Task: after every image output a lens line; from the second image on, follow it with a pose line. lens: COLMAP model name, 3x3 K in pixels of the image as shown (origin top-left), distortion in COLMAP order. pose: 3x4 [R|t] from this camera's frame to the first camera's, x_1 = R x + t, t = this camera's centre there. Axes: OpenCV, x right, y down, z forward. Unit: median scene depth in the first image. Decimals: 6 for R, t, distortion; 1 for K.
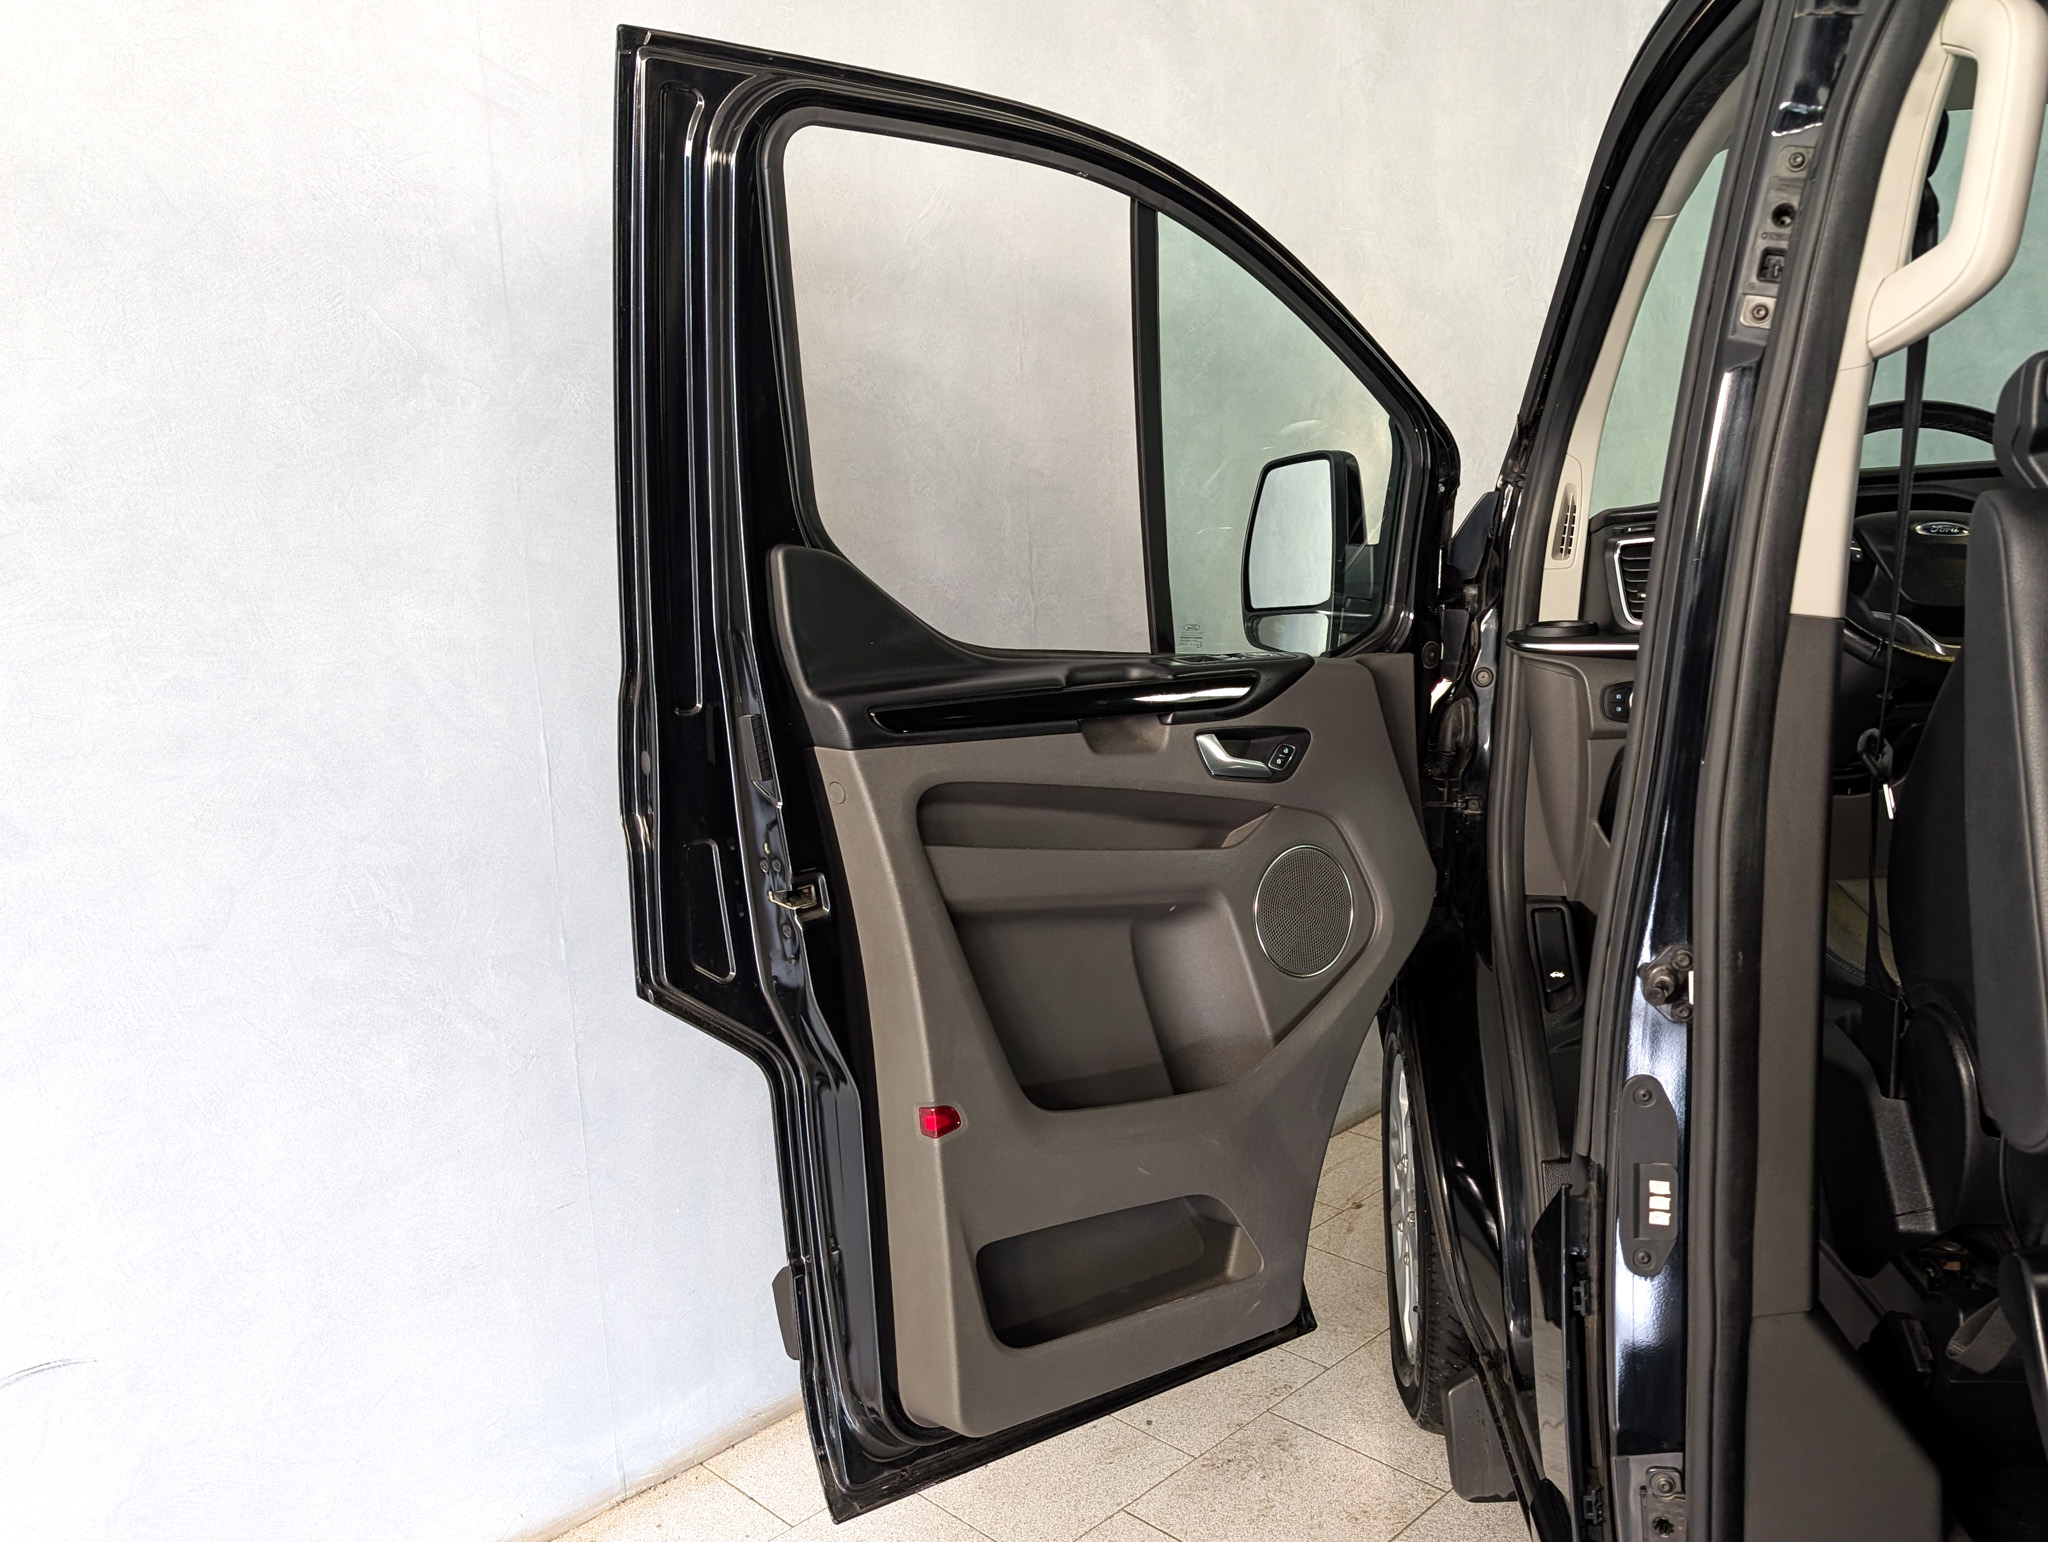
lens RADIAL K [[1625.7, 0, 1095.4], [0, 1625.7, 768.9], [0, 0, 1]] dist [0.003344, -0.003844]
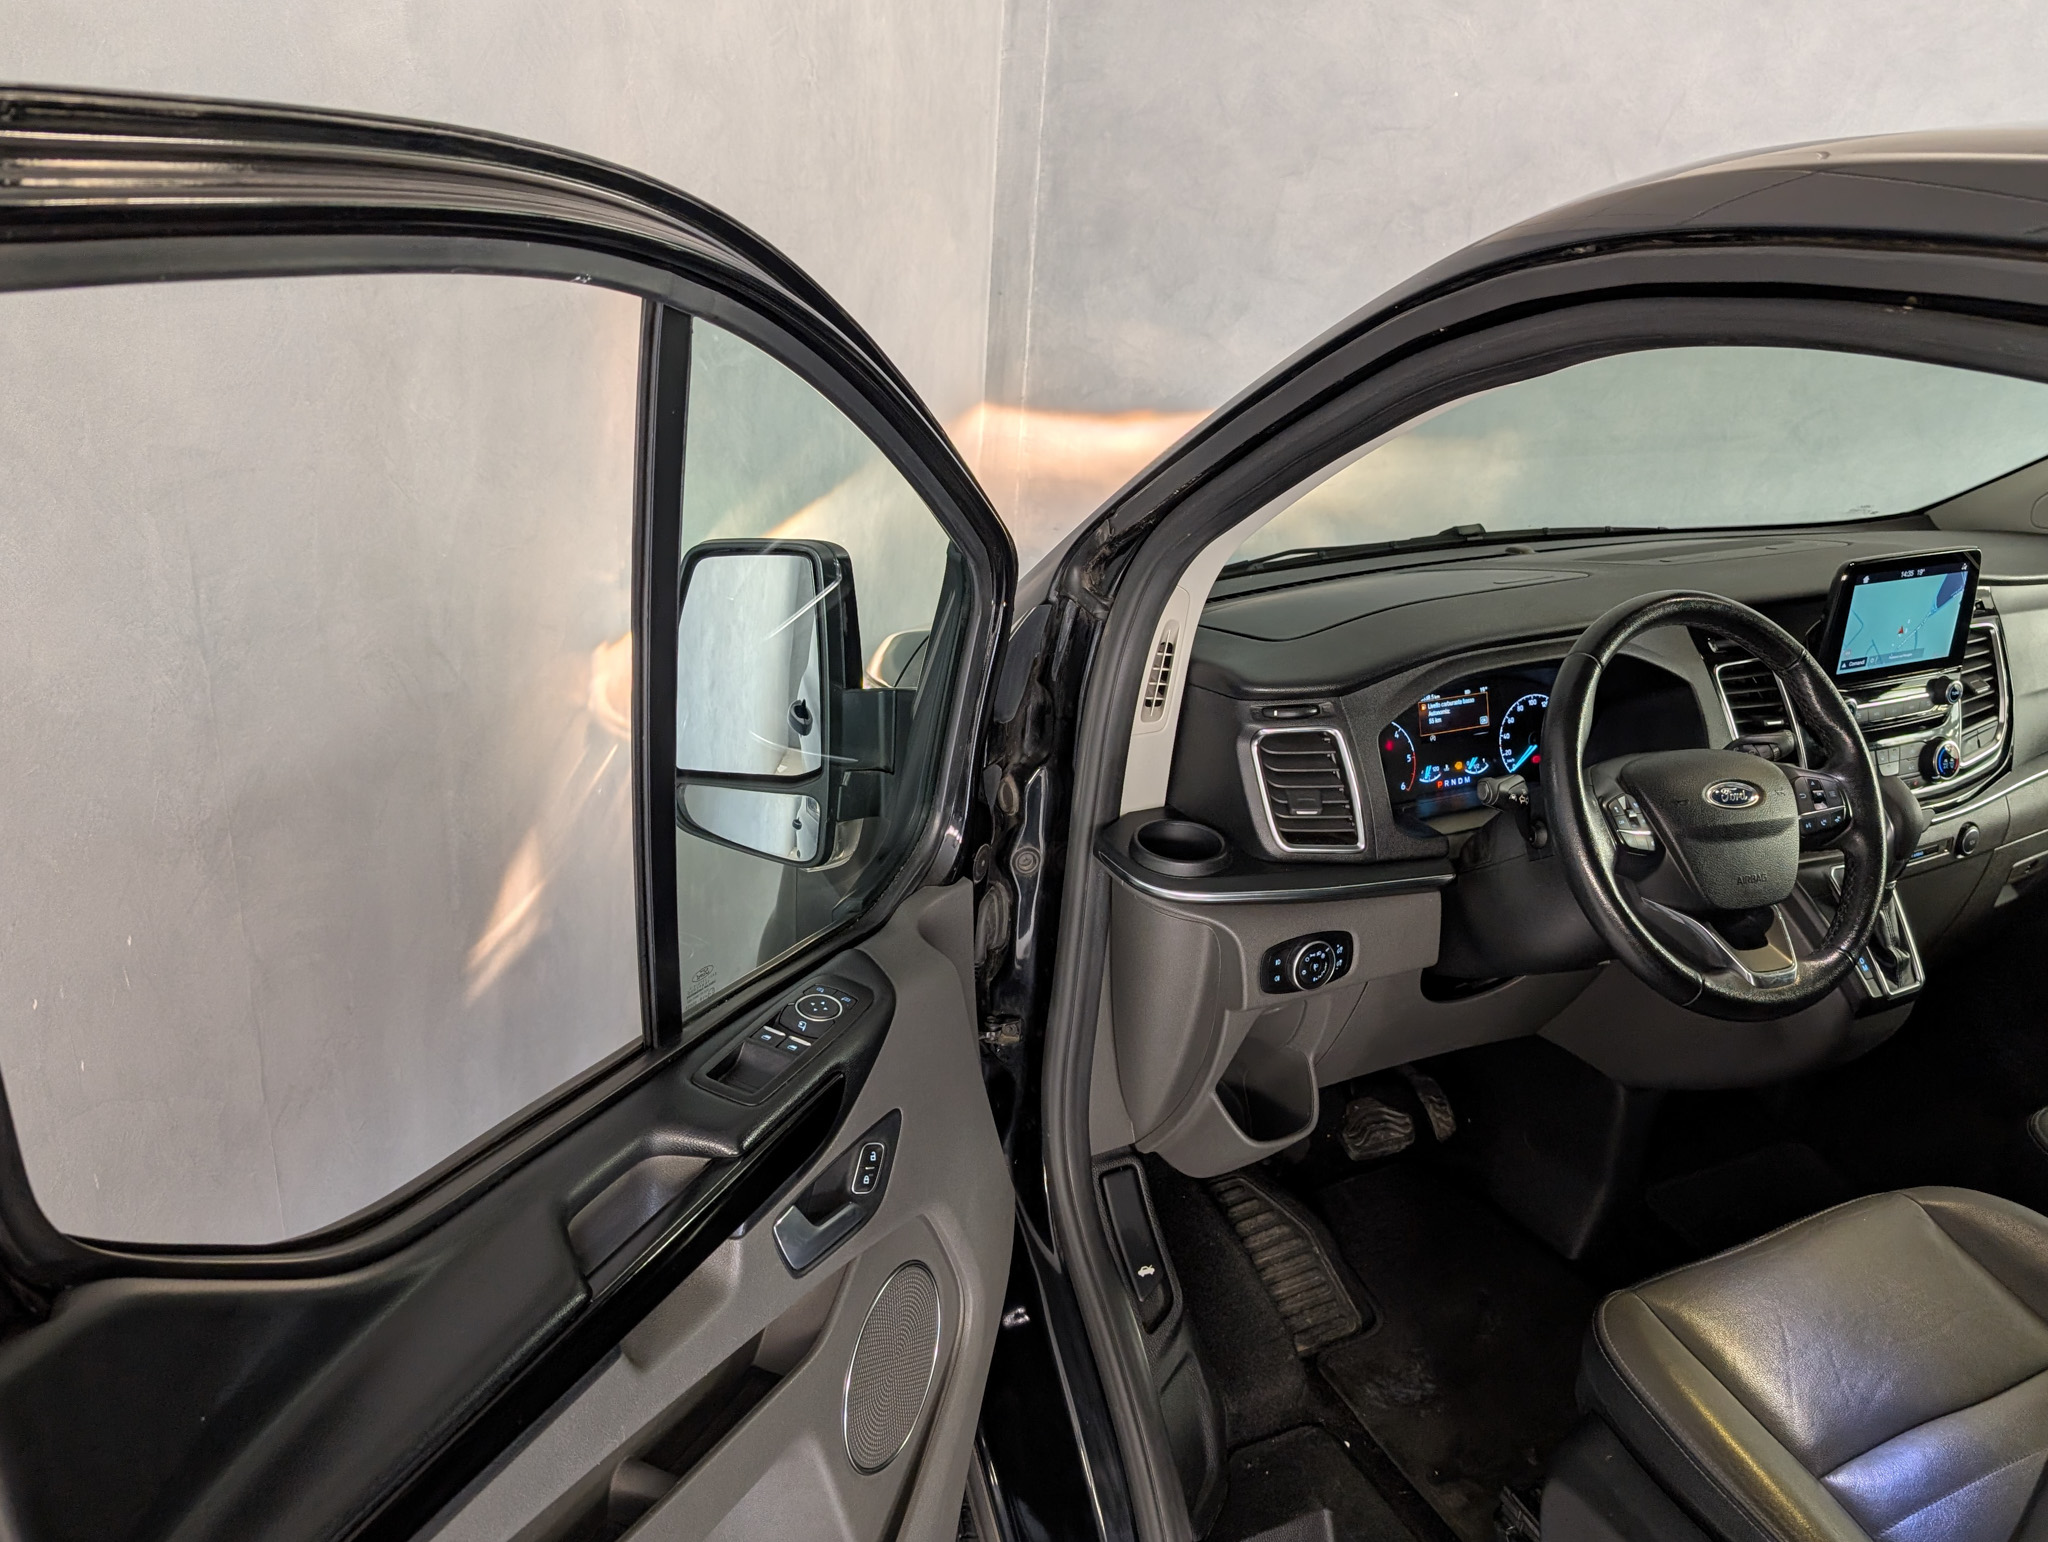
lens RADIAL K [[1658.9, 0, 1048.0], [0, 1658.9, 712.7], [0, 0, 1]] dist [0.010295, 0.000550]
pose [[0.844824, -0.109543, 0.523710, -0.163488], [-0.010061, 0.975391, 0.220250, -0.370146], [-0.534949, -0.191342, 0.822932, 0.551986]]
